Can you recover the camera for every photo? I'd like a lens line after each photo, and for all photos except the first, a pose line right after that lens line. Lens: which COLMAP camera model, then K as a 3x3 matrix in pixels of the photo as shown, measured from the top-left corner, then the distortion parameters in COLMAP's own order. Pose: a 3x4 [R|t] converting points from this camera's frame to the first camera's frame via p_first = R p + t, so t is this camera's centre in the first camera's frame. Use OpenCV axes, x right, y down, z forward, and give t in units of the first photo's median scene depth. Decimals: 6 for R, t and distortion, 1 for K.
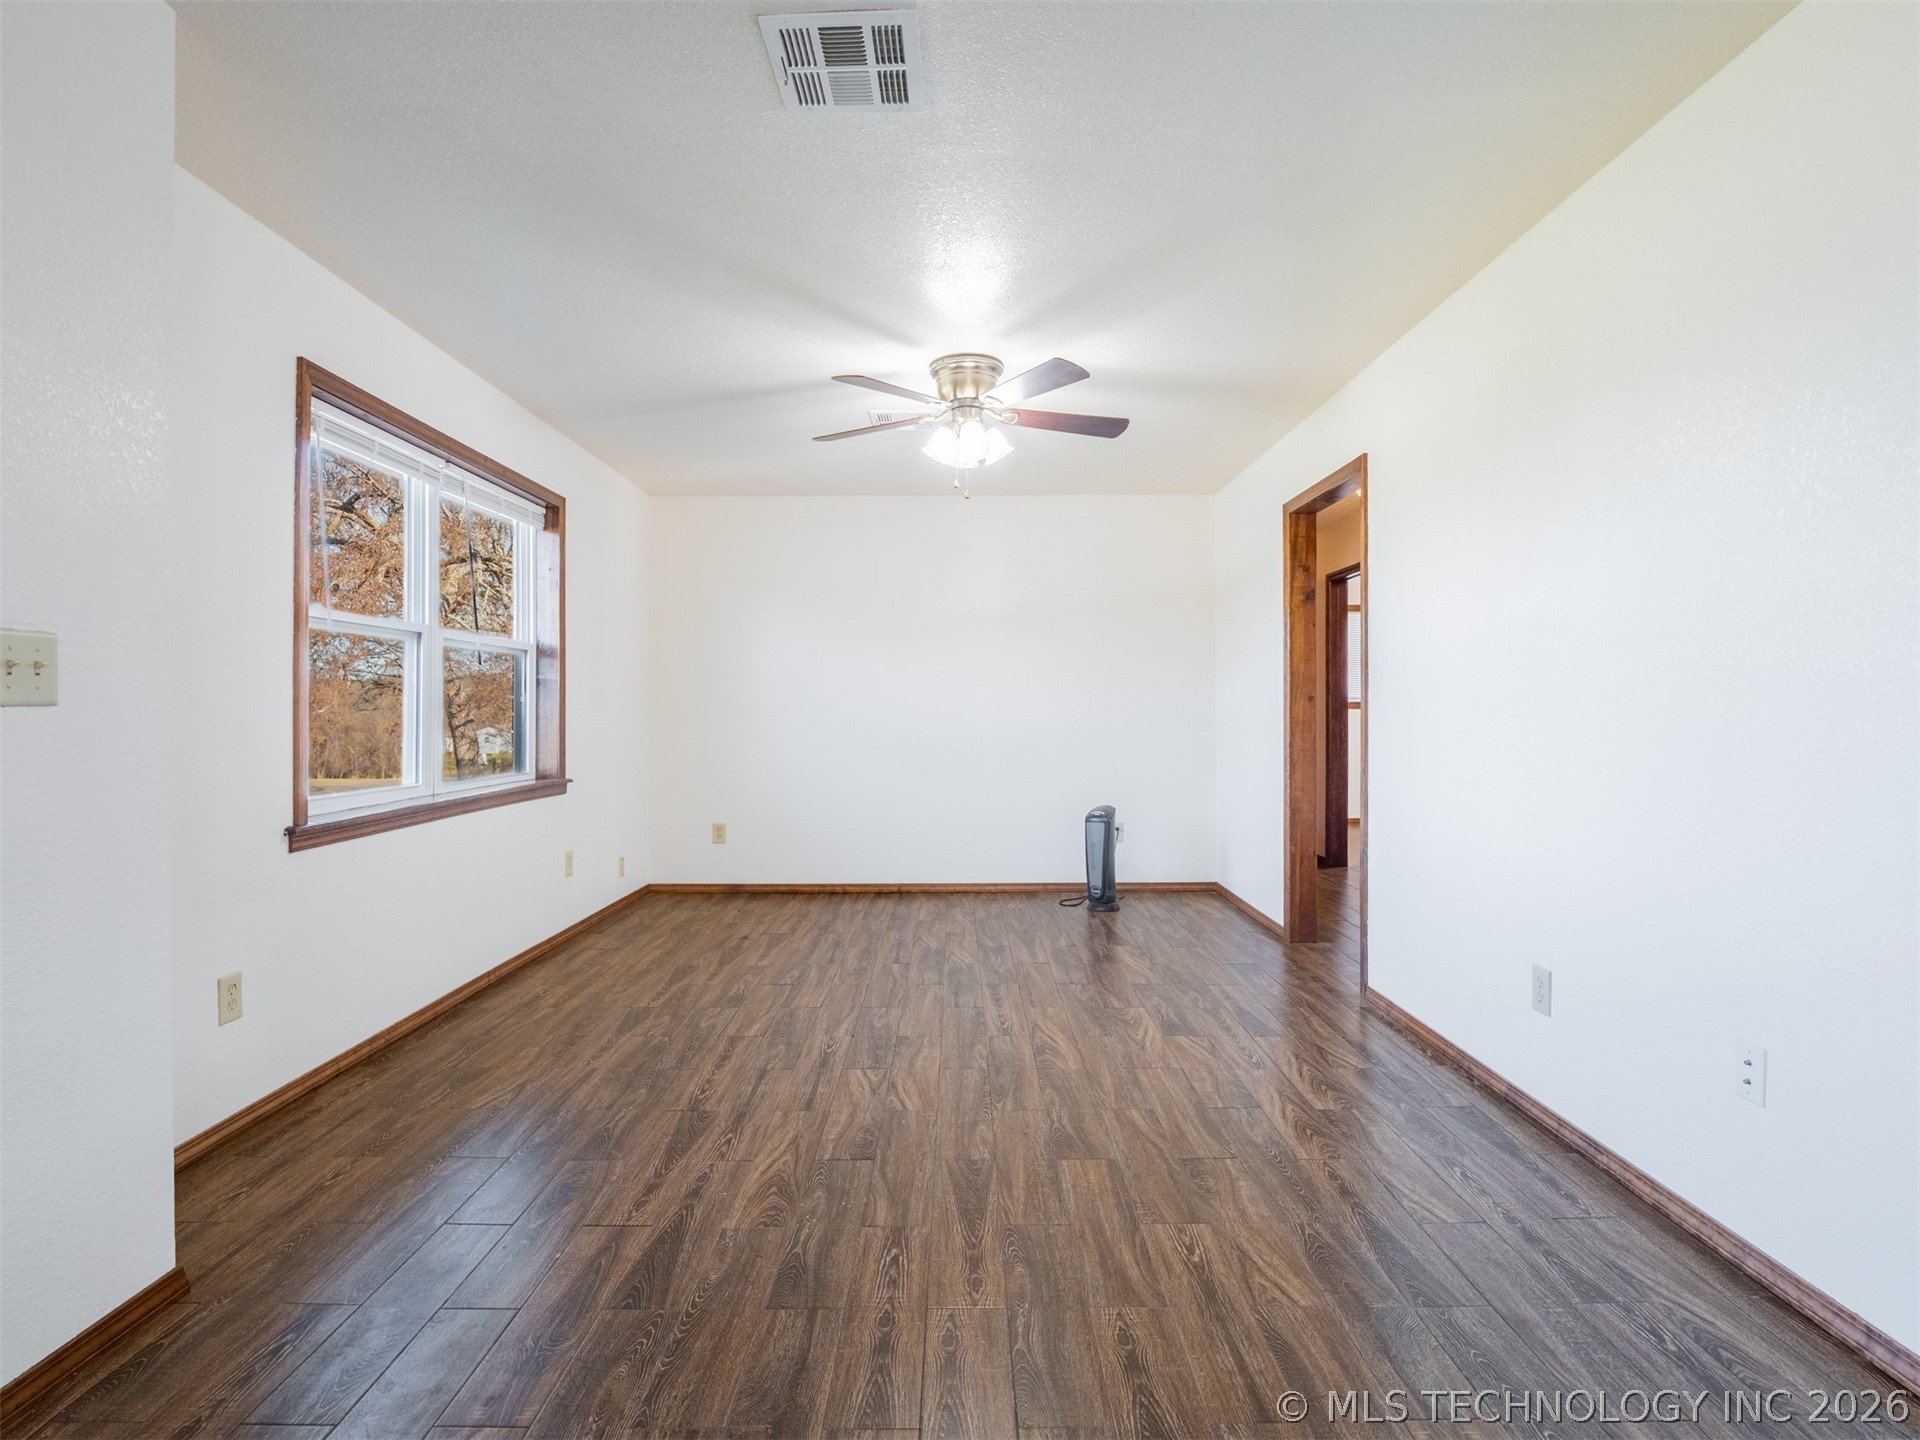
lens RADIAL K [[966.1, 0, 962.5], [0, 966.1, 715.3], [0, 0, 1]] dist [-0.001376, -0.012889]
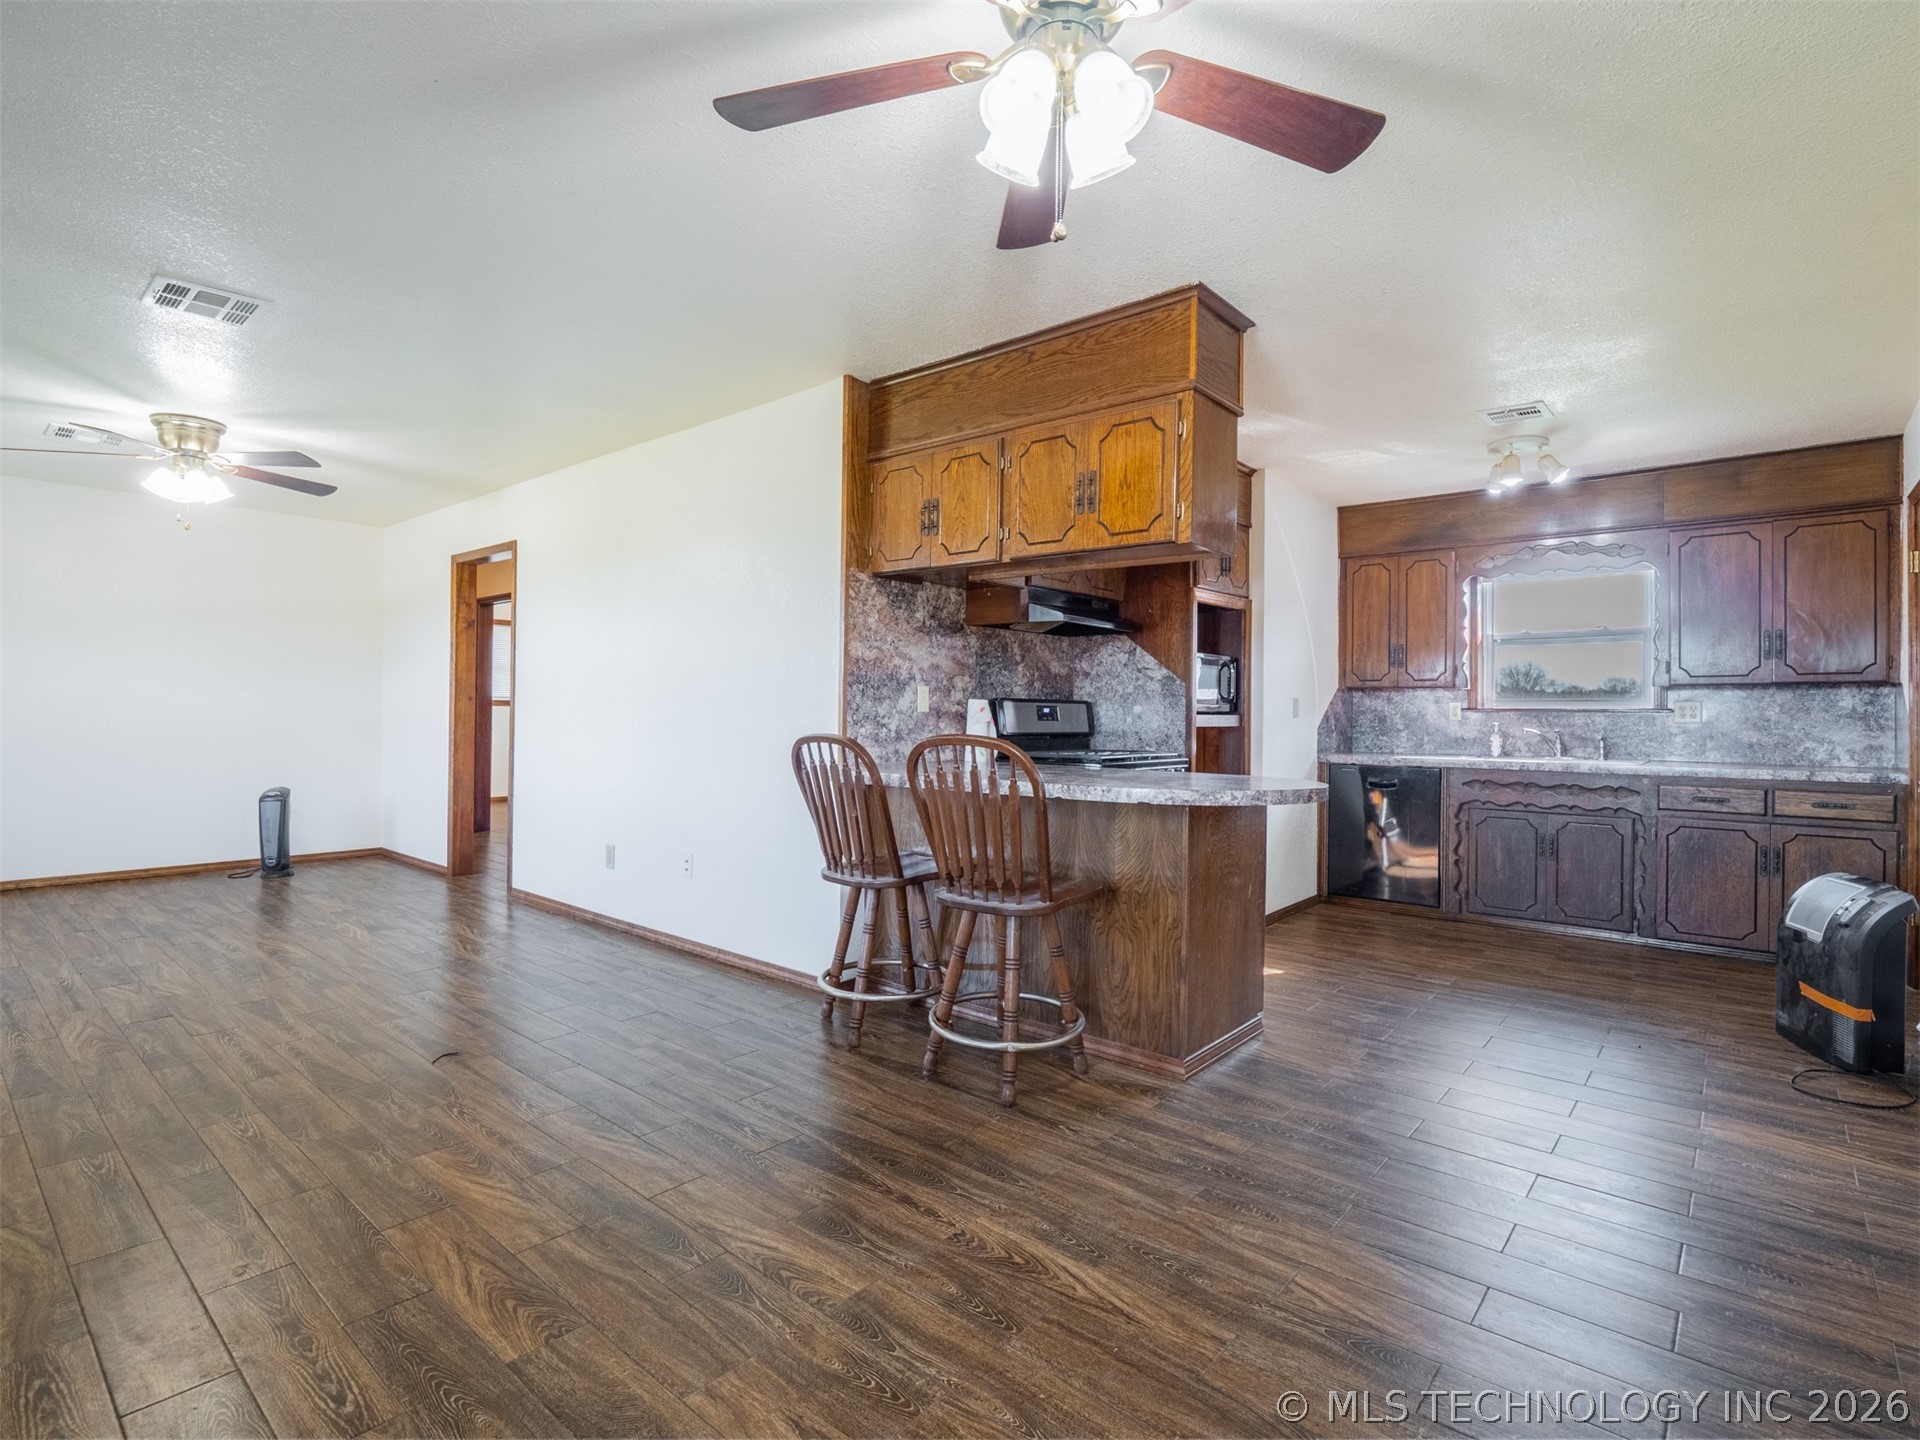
lens RADIAL K [[935.5, 0, 965.3], [0, 935.5, 705.5], [0, 0, 1]] dist [-0.011858, 0.000491]
pose [[0.649221, 0.016195, 0.760427, -0.274632], [-0.010137, 0.999869, -0.012640, 0.001931], [-0.760532, 0.000497, 0.649300, -0.572941]]
